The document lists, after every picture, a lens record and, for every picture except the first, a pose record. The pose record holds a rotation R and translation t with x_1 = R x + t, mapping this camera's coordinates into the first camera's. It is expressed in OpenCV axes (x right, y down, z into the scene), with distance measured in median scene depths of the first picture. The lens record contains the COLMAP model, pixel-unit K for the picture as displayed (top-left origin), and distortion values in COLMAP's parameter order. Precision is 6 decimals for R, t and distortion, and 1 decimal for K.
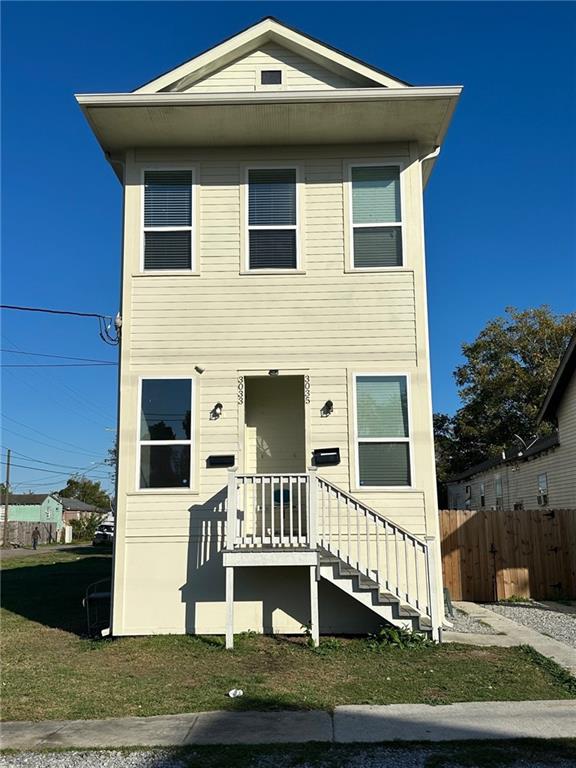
lens RADIAL K [[721.6, 0, 285.9], [0, 721.6, 388.5], [0, 0, 1]] dist [0.064873, 0.000000]
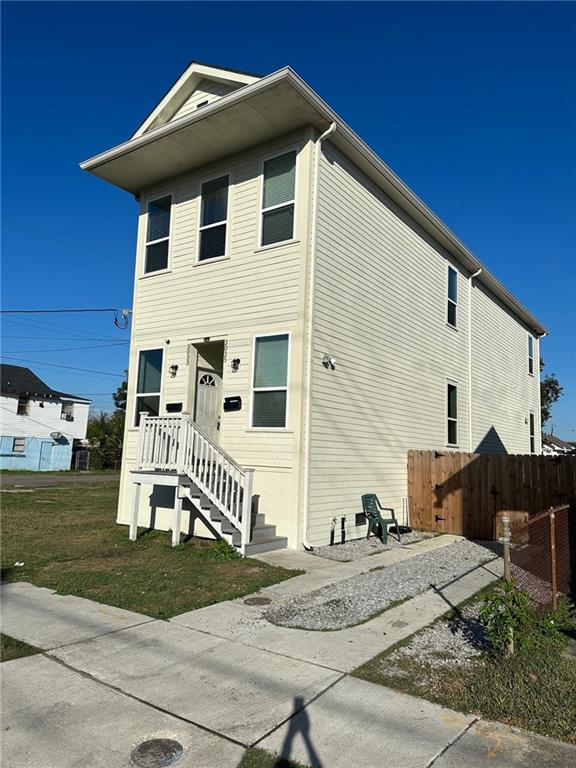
lens RADIAL K [[541.0, 0, 286.5], [0, 541.0, 388.1], [0, 0, 1]] dist [0.030632, -0.001947]
pose [[0.828754, -0.025864, -0.559015, 0.643861], [0.058478, 0.997465, 0.040545, 0.034273], [0.556549, -0.066292, 0.828166, 0.267878]]
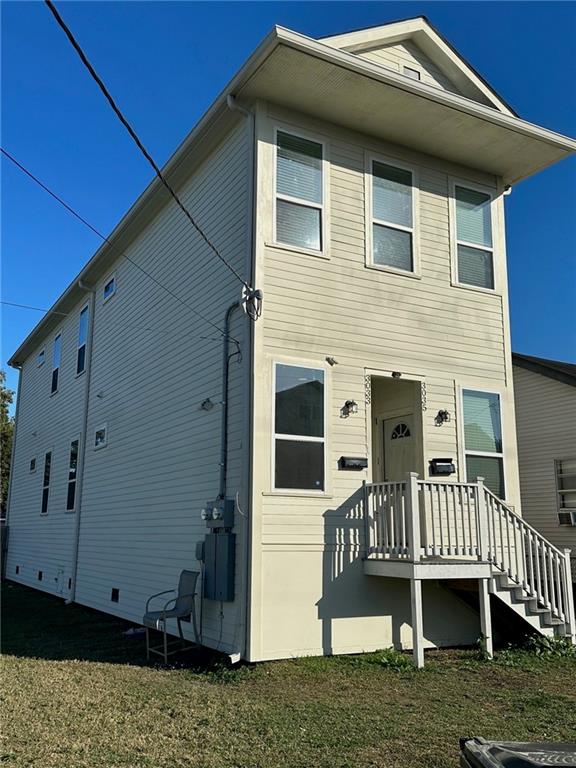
lens RADIAL K [[721.6, 0, 286.3], [0, 721.6, 376.5], [0, 0, 1]] dist [0.064873, 0.000000]
pose [[0.863189, 0.126152, 0.488866, -0.614788], [-0.114694, 0.991961, -0.053461, 0.048290], [-0.491680, -0.009923, 0.870719, 0.232526]]
